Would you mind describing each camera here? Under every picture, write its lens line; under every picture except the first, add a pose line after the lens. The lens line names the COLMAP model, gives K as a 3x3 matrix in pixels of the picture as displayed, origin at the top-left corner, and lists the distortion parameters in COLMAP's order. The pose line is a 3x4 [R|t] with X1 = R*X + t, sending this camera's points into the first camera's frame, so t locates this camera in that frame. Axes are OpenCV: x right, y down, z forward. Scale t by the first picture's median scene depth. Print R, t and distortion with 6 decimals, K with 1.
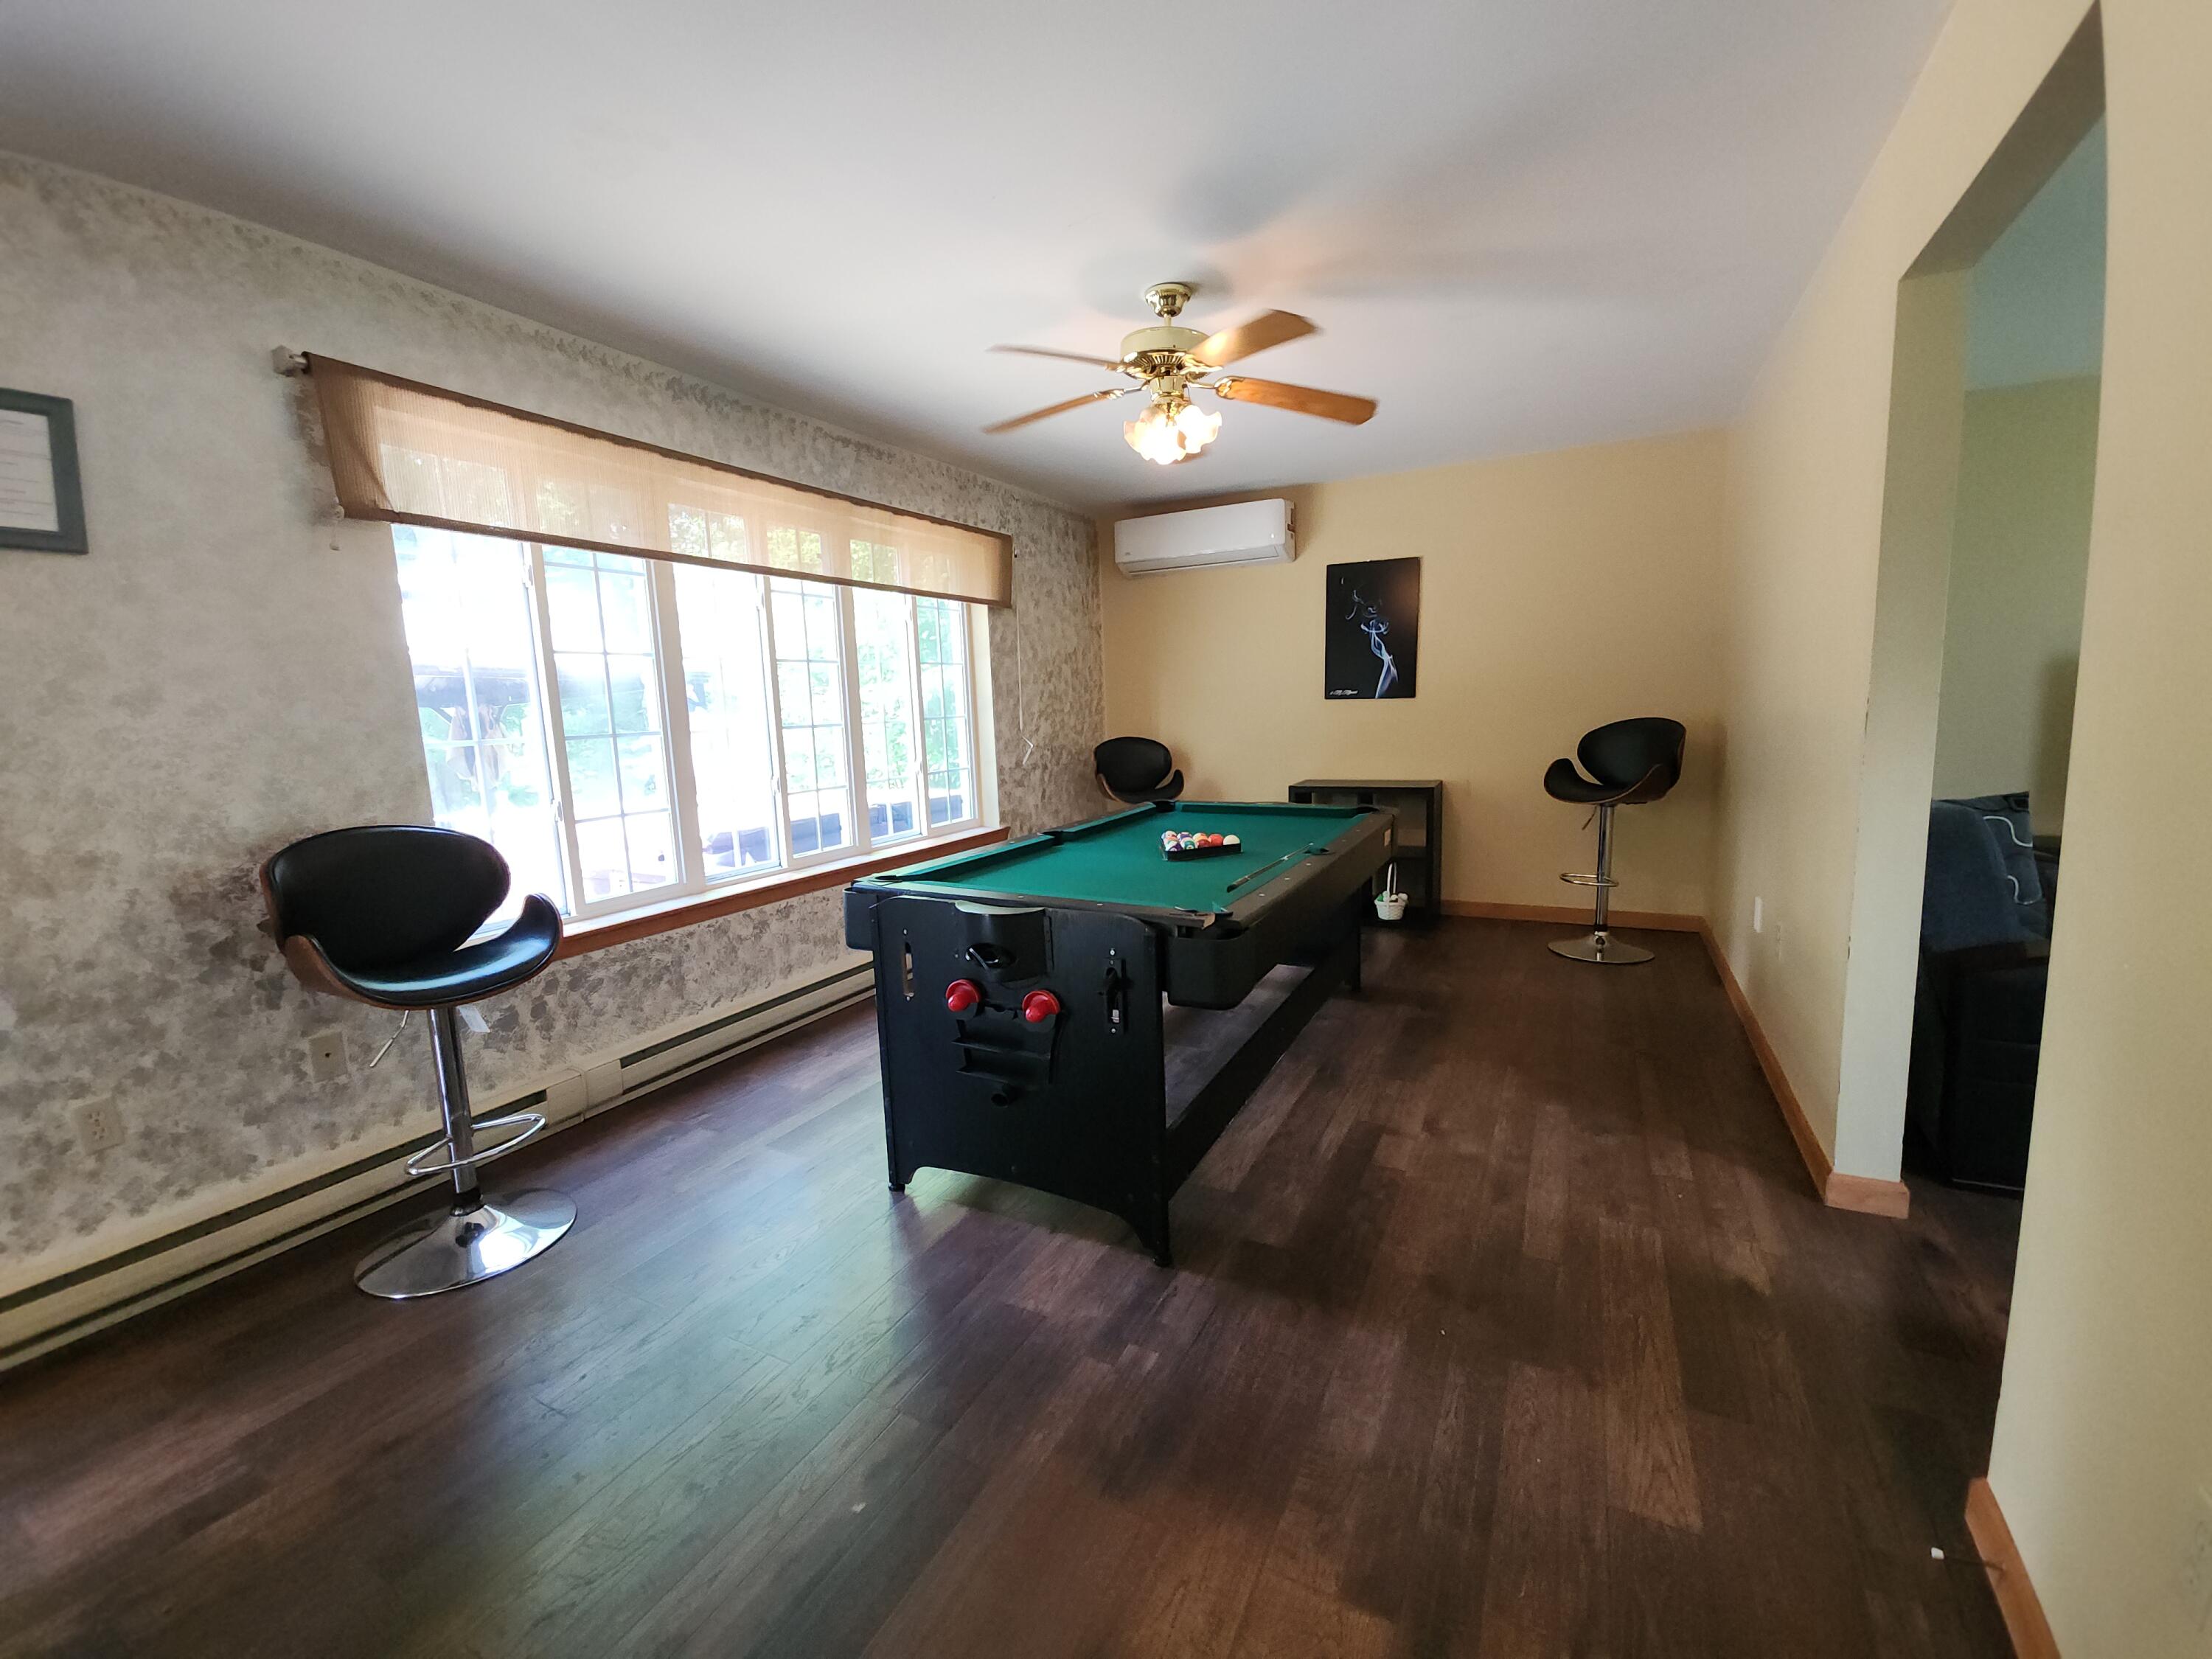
lens RADIAL K [[909.0, 0, 1102.0], [0, 909.0, 826.5], [0, 0, 1]] dist [0.003066, -0.005160]
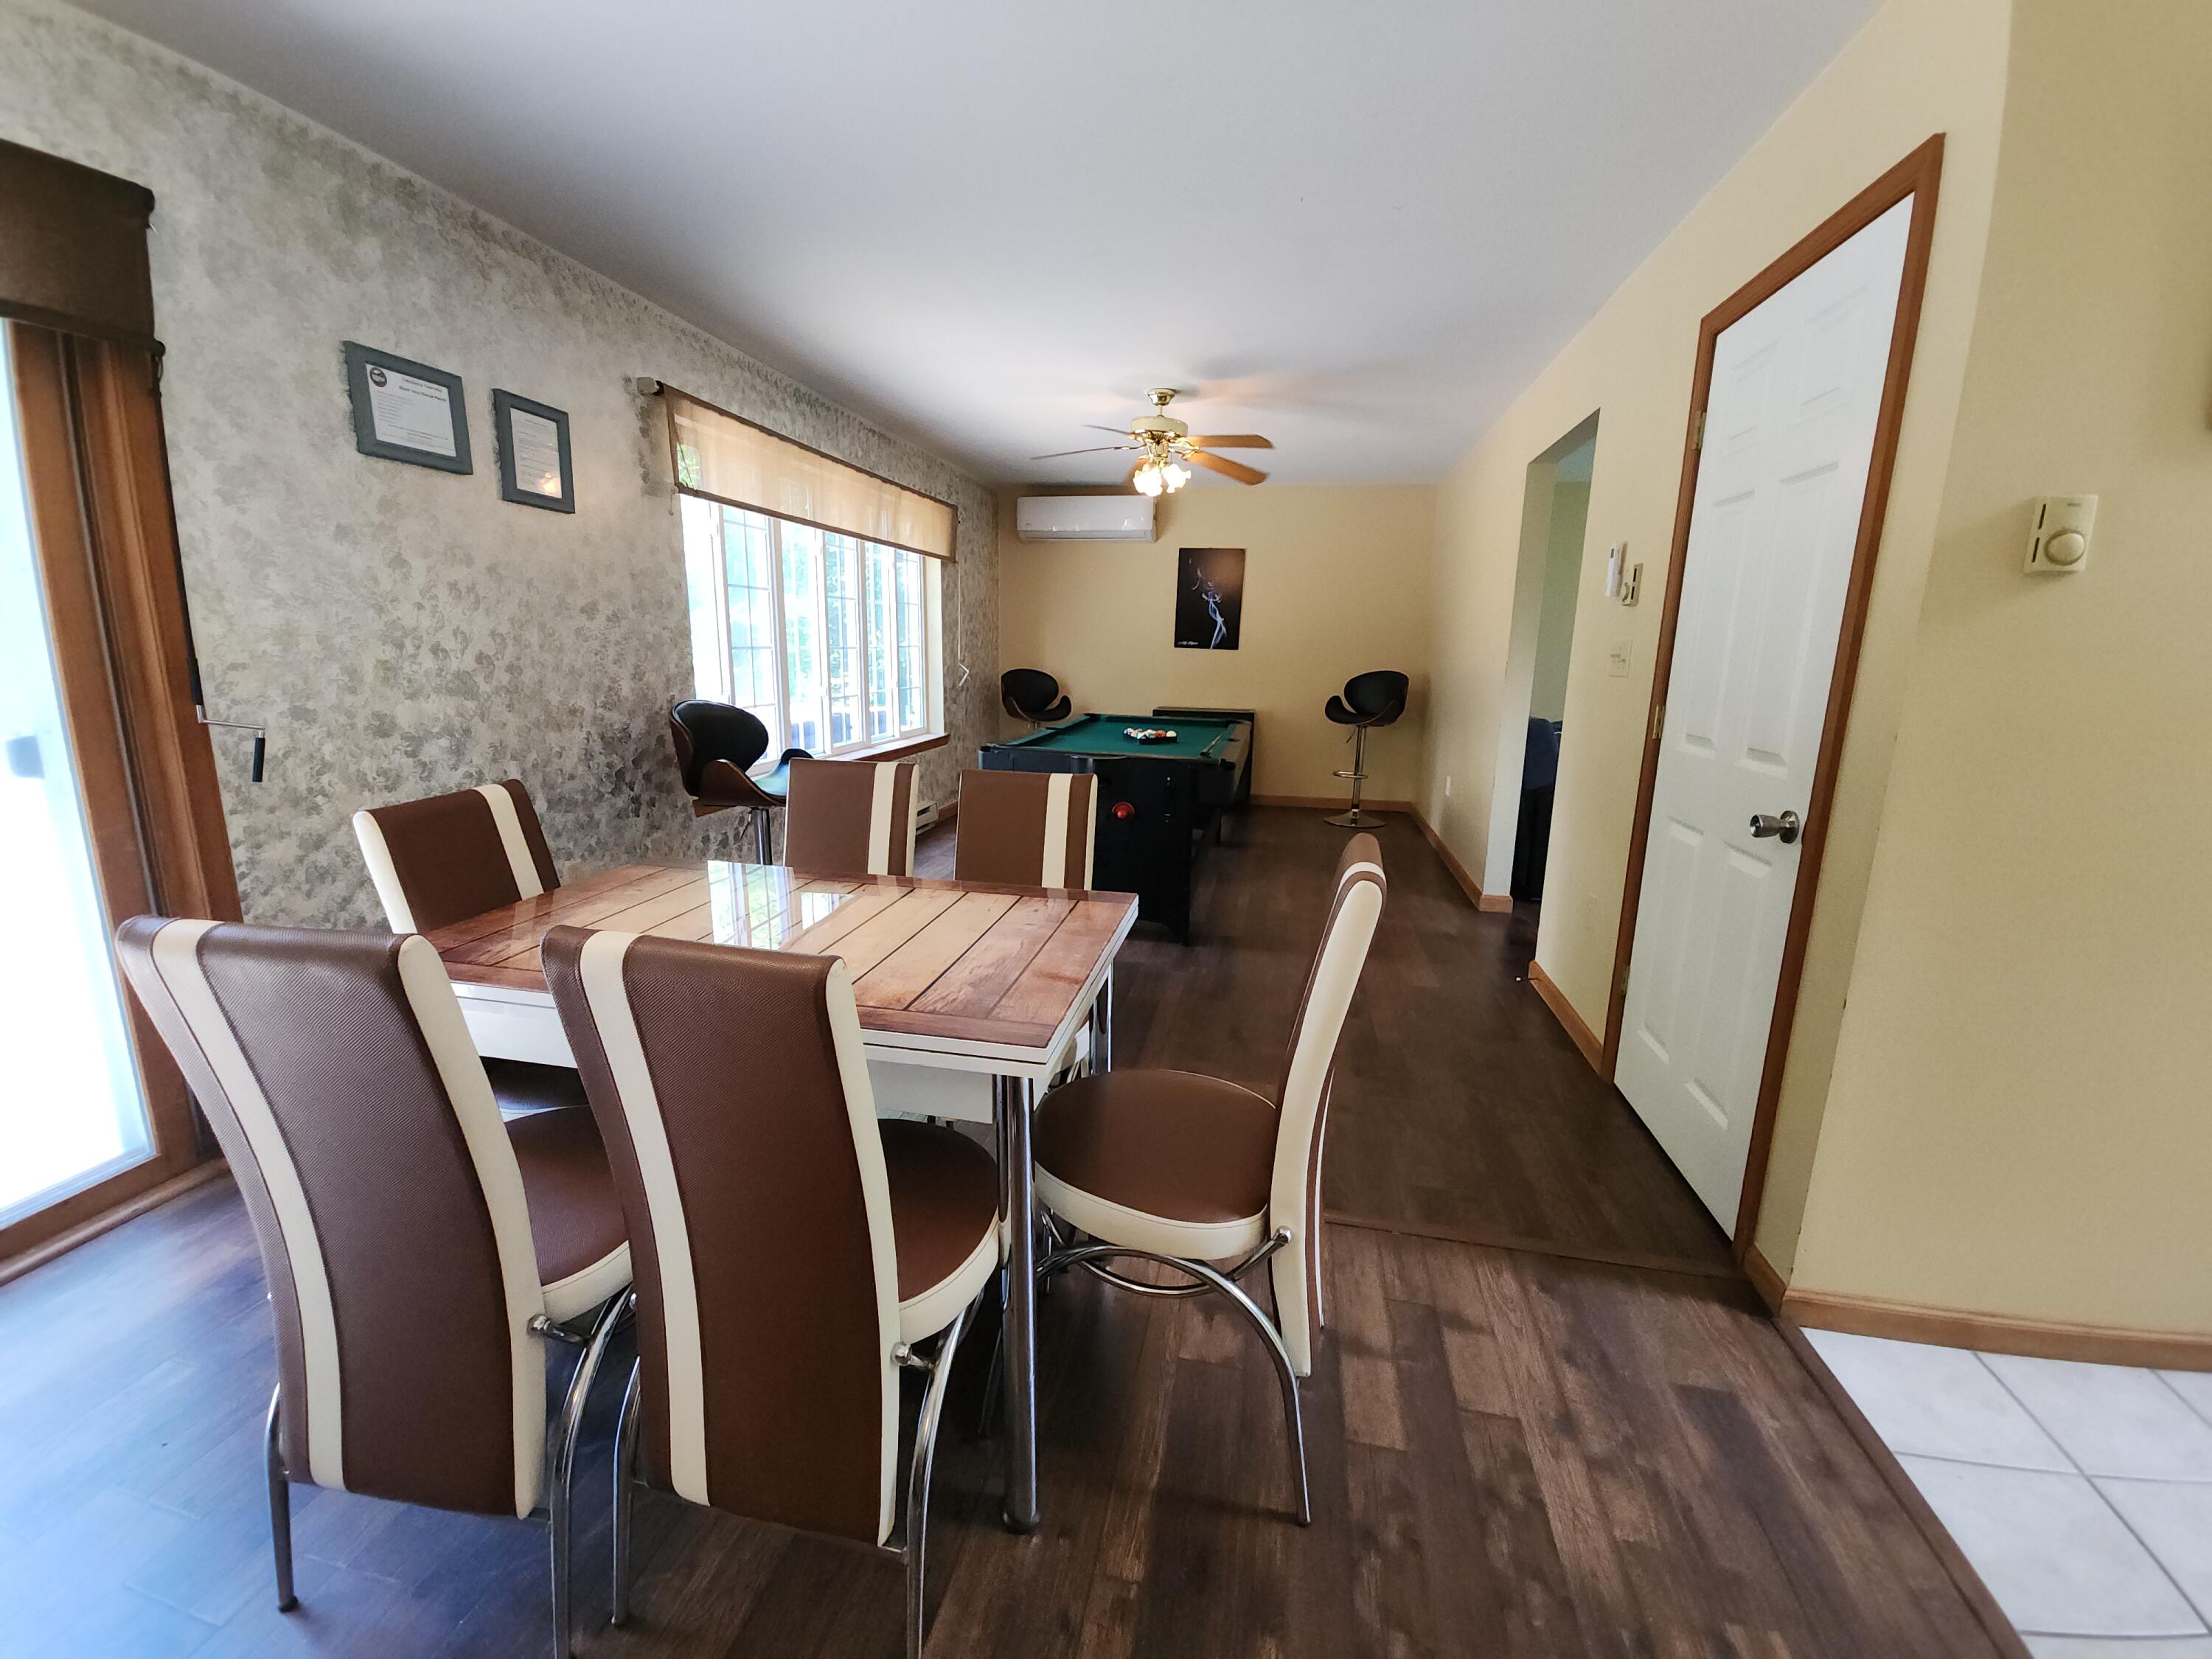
lens RADIAL K [[909.0, 0, 1112.1], [0, 909.0, 826.9], [0, 0, 1]] dist [0.003066, -0.005160]
pose [[0.955450, -0.004808, 0.295114, -0.375203], [-0.013787, 0.998049, 0.060895, 0.071174], [-0.294831, -0.062251, 0.953520, -0.437498]]
